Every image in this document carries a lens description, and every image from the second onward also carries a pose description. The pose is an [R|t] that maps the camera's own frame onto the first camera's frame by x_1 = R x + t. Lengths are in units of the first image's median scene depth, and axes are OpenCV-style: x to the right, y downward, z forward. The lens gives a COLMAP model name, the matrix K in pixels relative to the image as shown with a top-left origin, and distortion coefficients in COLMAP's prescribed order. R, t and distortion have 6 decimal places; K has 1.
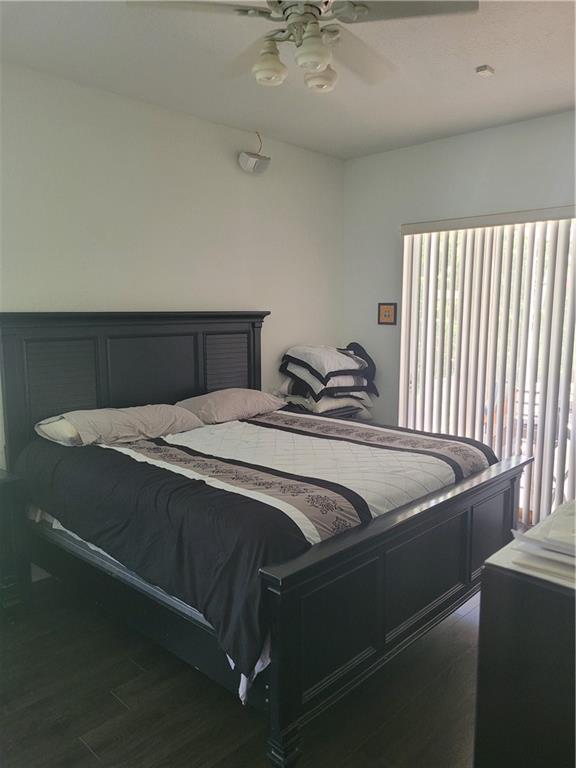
lens RADIAL K [[578.8, 0, 288.0], [0, 578.8, 384.0], [0, 0, 1]] dist [0.002132, -0.000306]
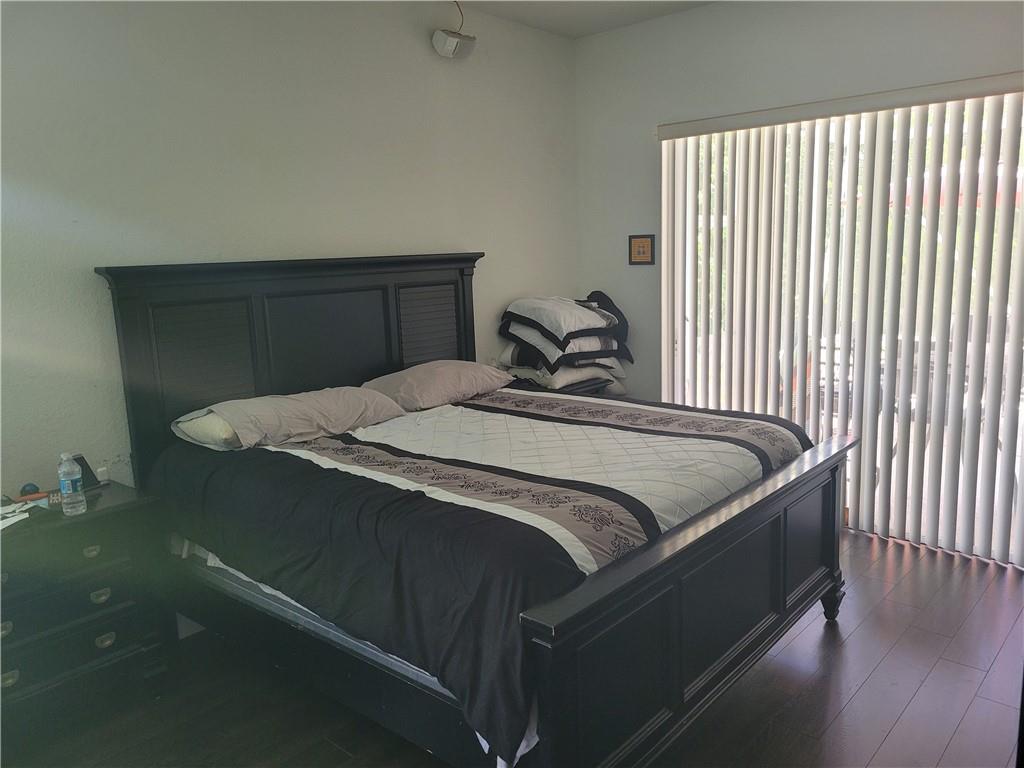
lens RADIAL K [[772.3, 0, 512.8], [0, 772.3, 379.9], [0, 0, 1]] dist [0.007646, -0.001369]
pose [[0.998721, -0.041985, 0.028185, -0.042238], [0.040873, 0.998406, 0.038932, -0.002815], [-0.029775, -0.037730, 0.998844, 0.035865]]
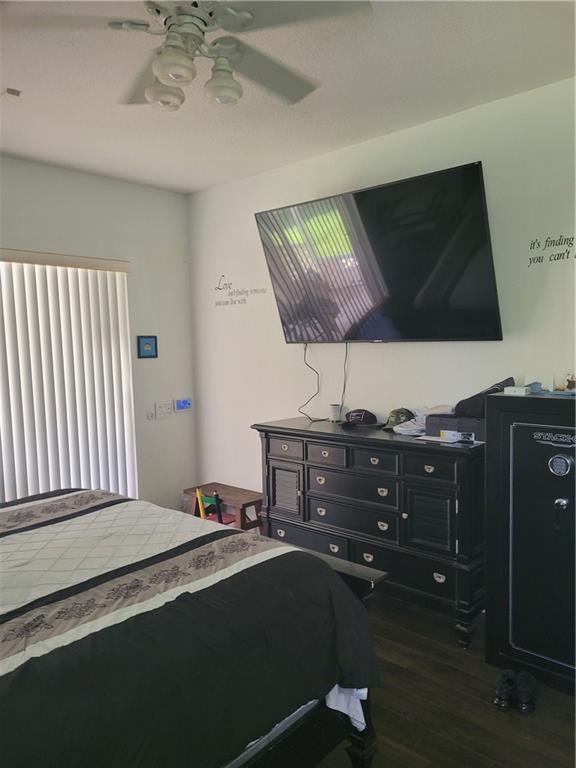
lens RADIAL K [[579.2, 0, 291.3], [0, 579.2, 387.9], [0, 0, 1]] dist [0.007646, -0.001369]
pose [[-0.030173, -0.063098, 0.997551, -0.604035], [0.174734, 0.982305, 0.067419, -0.064657], [-0.984153, 0.176341, -0.018614, 0.652066]]
